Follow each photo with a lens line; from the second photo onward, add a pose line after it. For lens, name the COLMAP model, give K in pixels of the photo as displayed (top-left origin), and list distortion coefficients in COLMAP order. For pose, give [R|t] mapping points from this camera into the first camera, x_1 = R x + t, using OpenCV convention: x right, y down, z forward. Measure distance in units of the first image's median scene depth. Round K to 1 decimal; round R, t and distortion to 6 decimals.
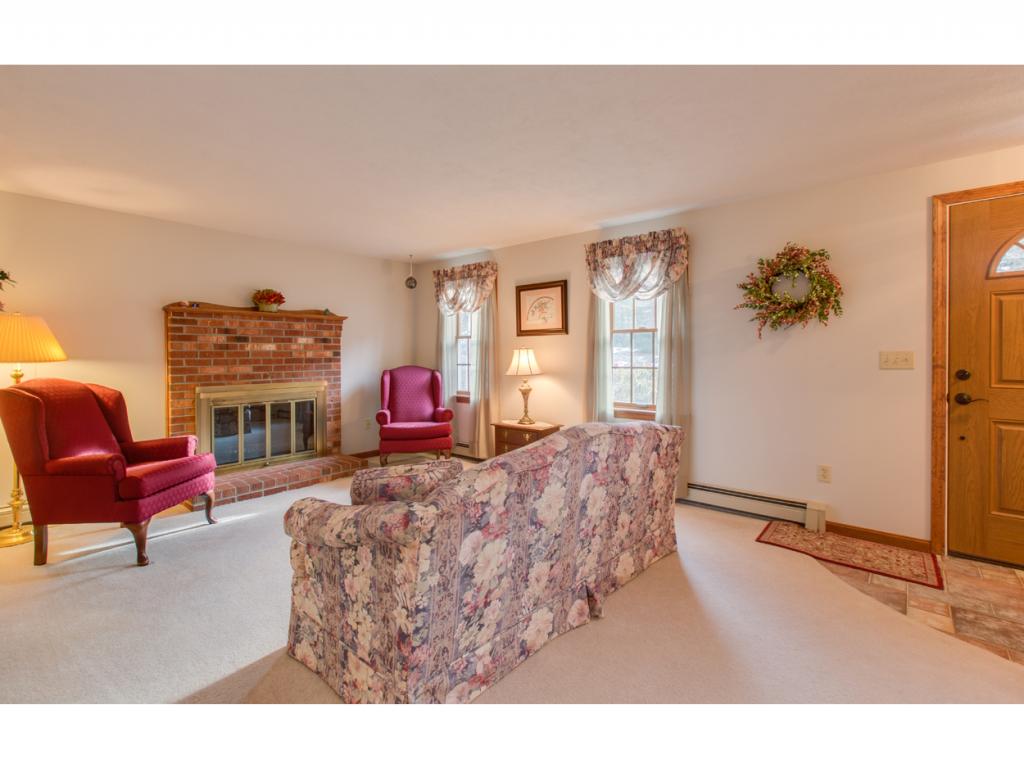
lens RADIAL K [[478.5, 0, 502.6], [0, 478.5, 360.0], [0, 0, 1]] dist [-0.001150, -0.000333]
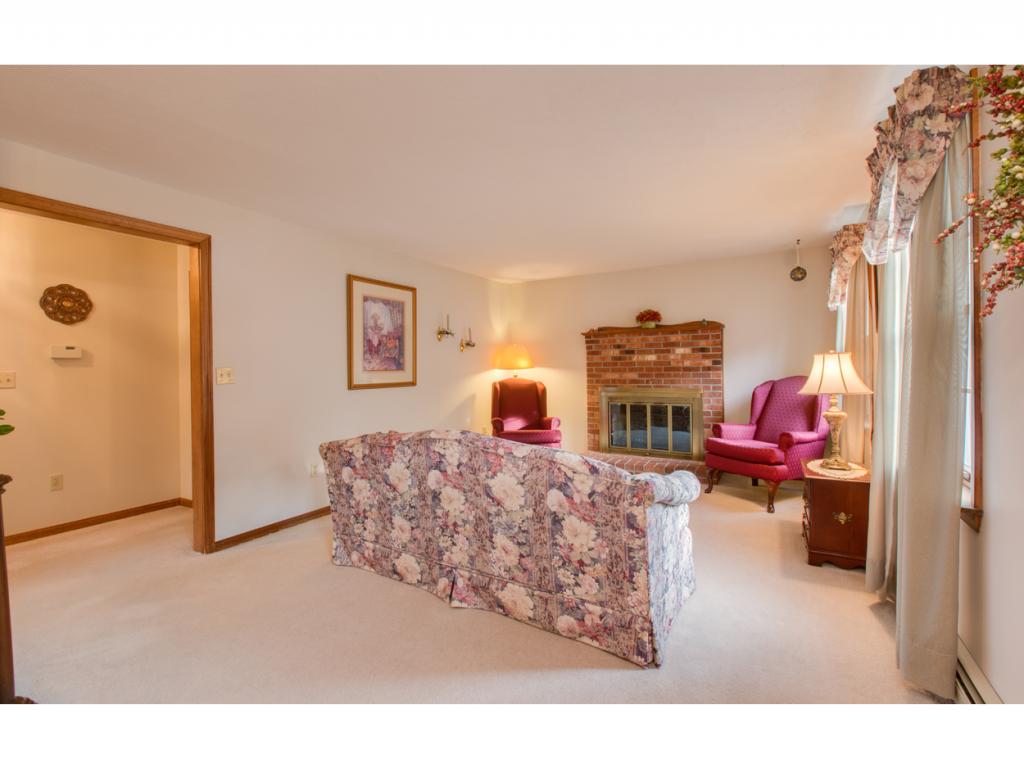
lens RADIAL K [[468.2, 0, 510.3], [0, 468.2, 375.8], [0, 0, 1]] dist [-0.001268, -0.000047]
pose [[0.149945, 0.021850, -0.988453, 0.662783], [0.000101, 0.999755, 0.022116, -0.007938], [0.988694, -0.003416, 0.149906, 0.504835]]
